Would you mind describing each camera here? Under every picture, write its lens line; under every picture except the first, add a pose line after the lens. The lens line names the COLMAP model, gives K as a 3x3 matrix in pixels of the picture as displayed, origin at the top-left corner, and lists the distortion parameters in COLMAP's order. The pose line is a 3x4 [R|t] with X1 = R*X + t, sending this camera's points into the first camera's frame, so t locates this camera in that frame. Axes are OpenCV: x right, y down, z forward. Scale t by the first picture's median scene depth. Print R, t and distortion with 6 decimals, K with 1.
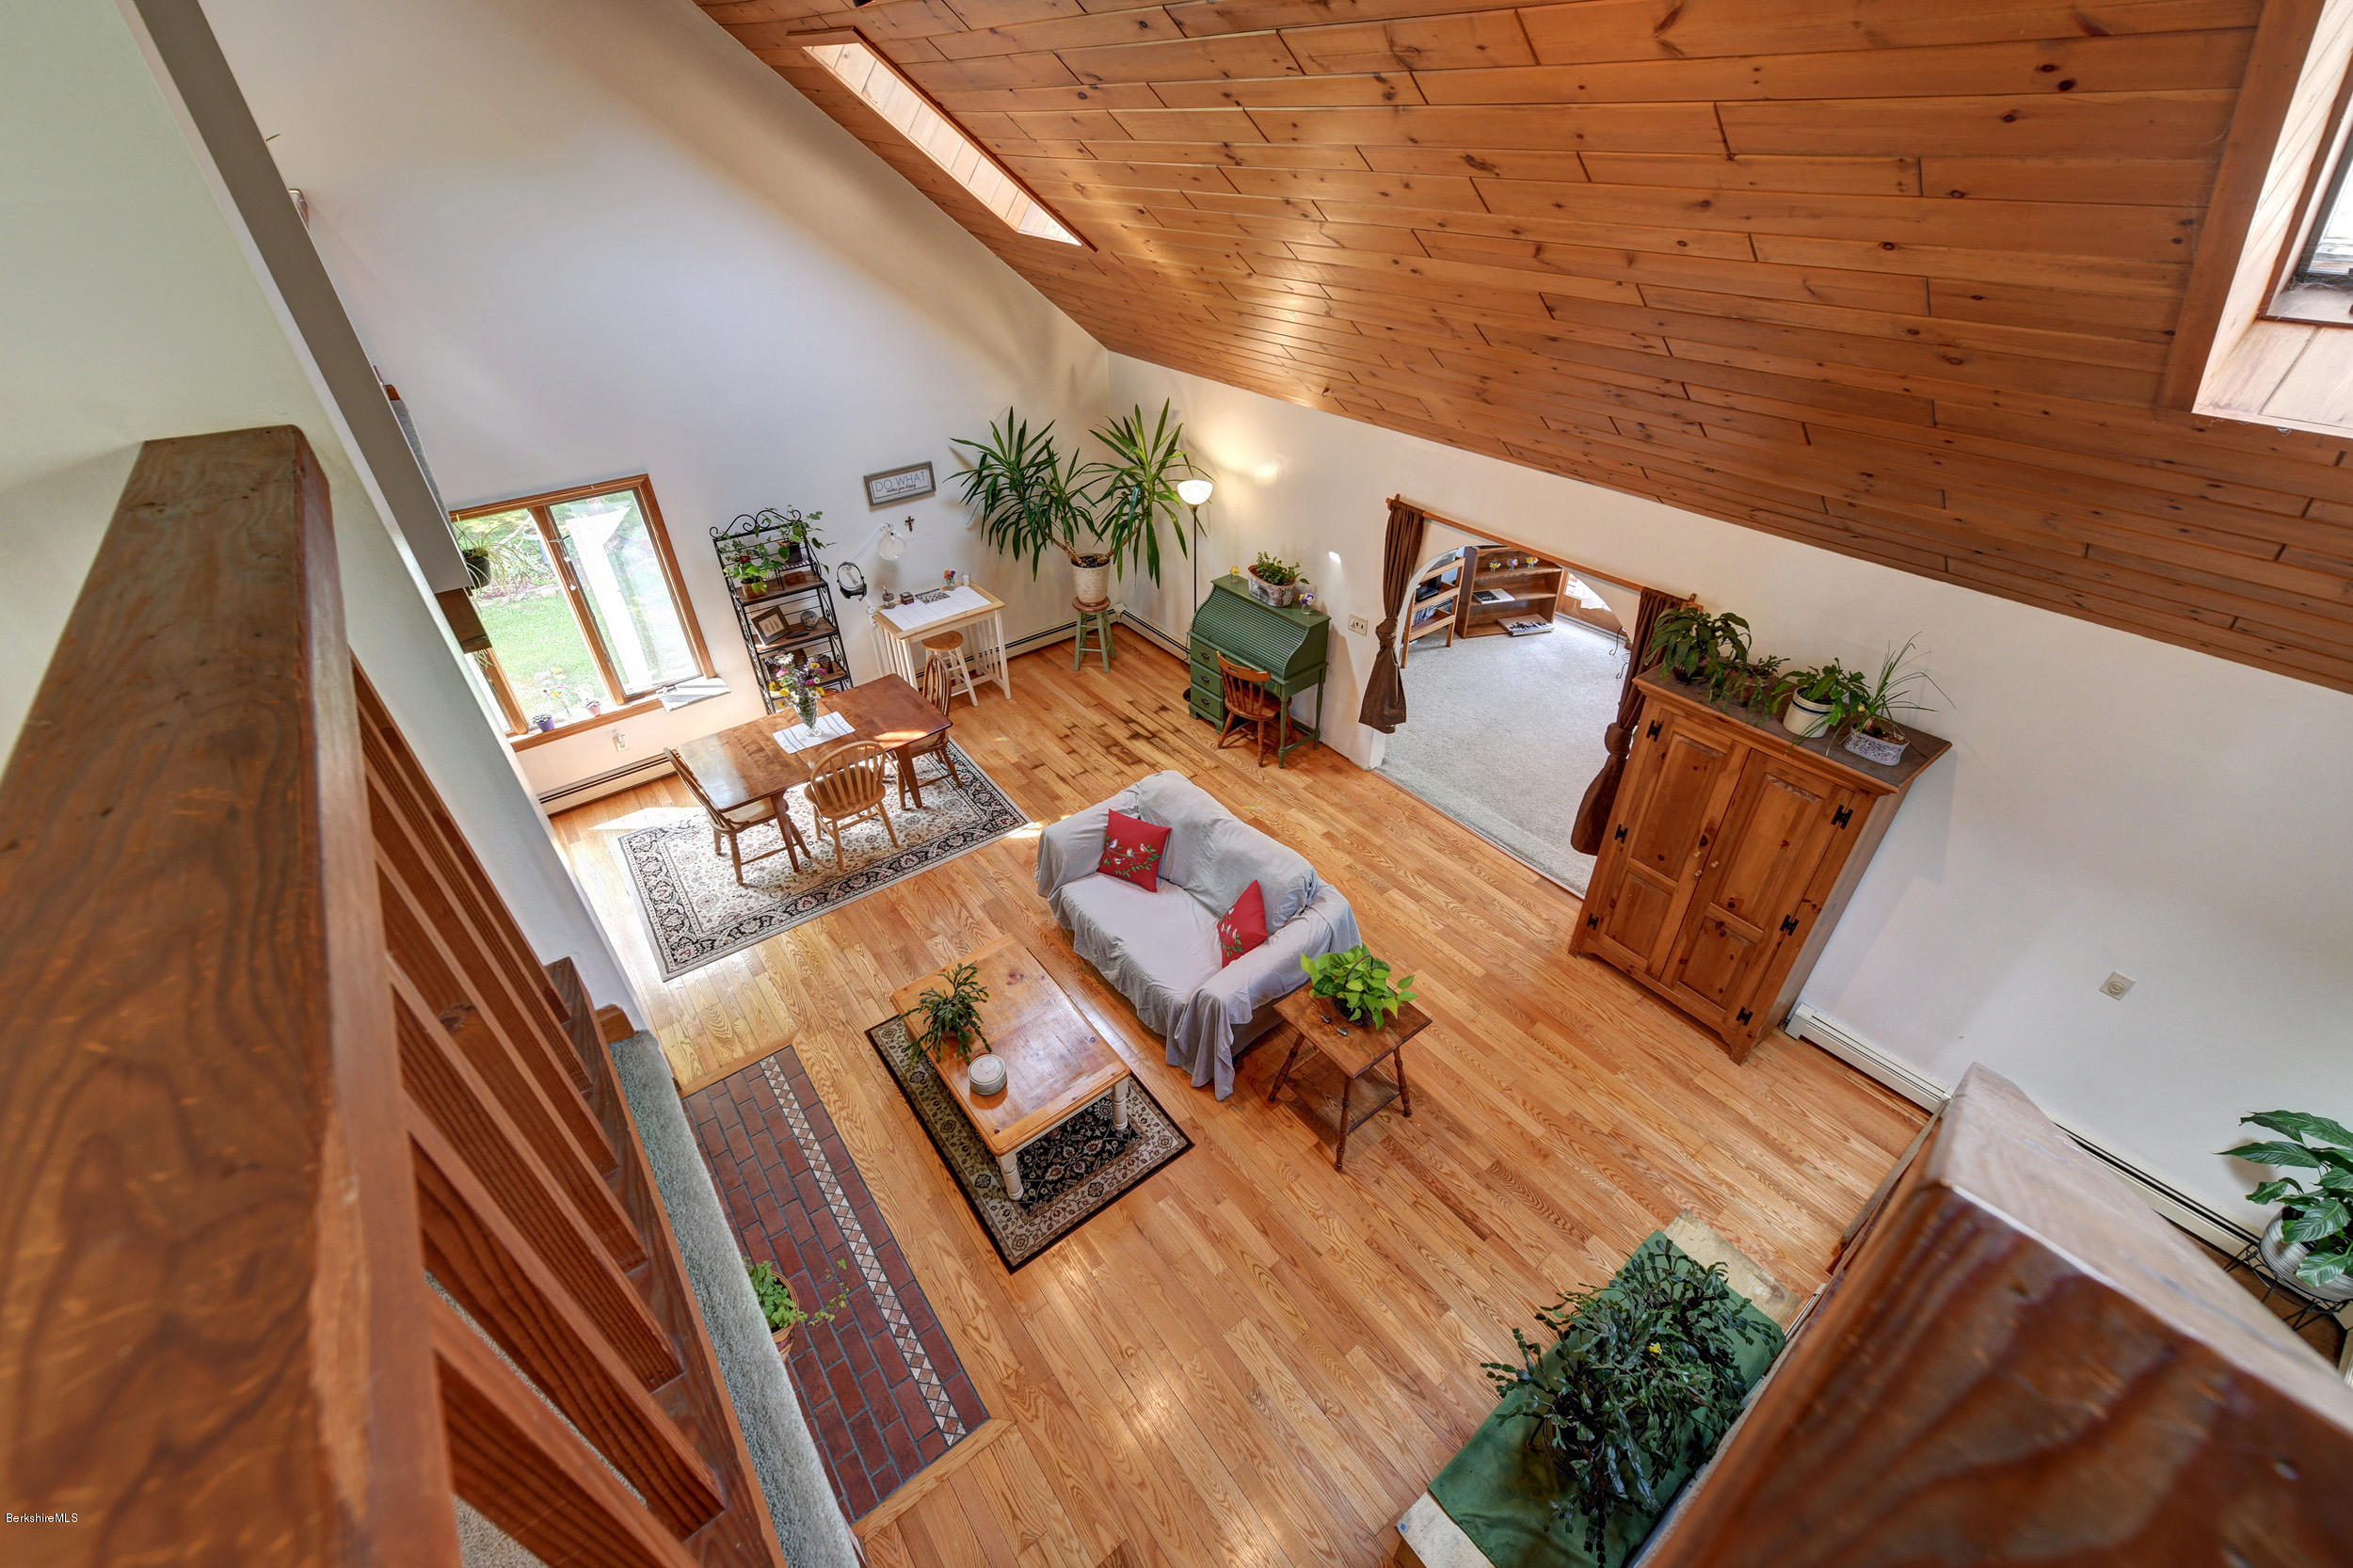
lens RADIAL K [[942.7, 0, 1176.4], [0, 942.7, 776.7], [0, 0, 1]] dist [-0.000408, -0.000254]
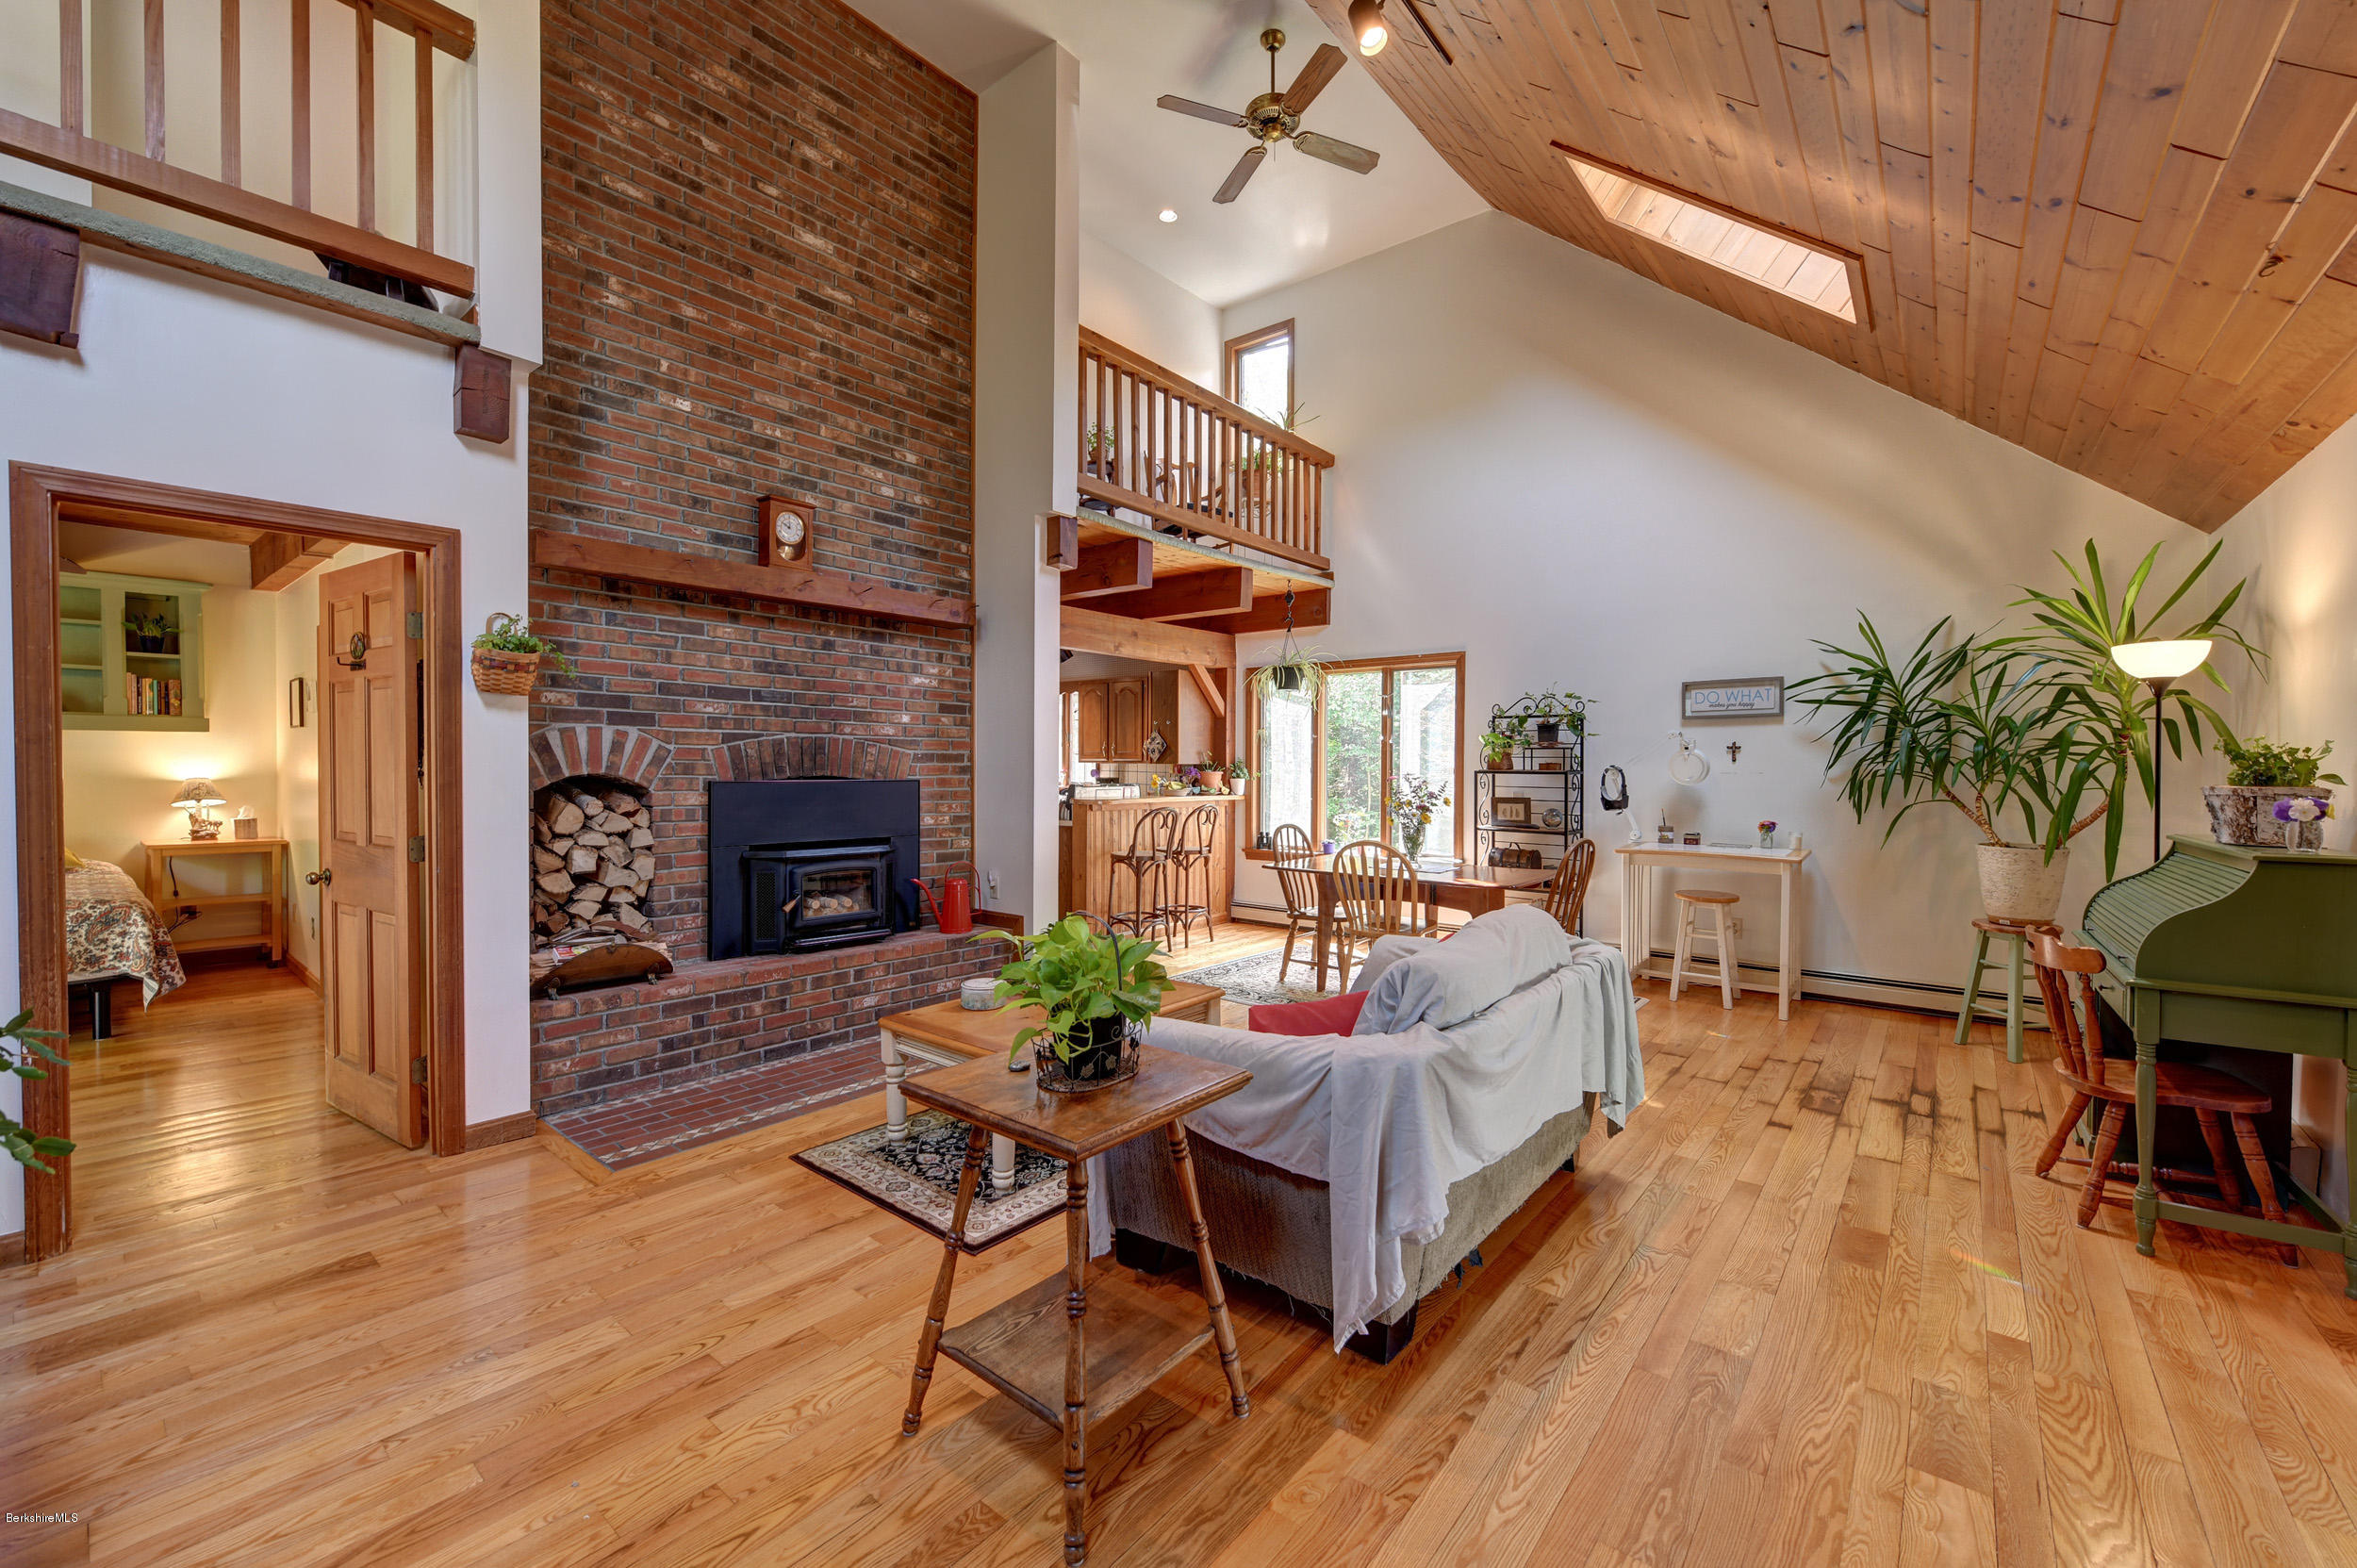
lens RADIAL K [[944.4, 0, 1178.4], [0, 944.4, 776.7], [0, 0, 1]] dist [-0.000408, -0.000254]
pose [[0.222094, 0.026446, -0.974666, 0.459385], [-0.573695, 0.811824, -0.108698, 0.114546], [0.788383, 0.583302, 0.195474, 0.632606]]
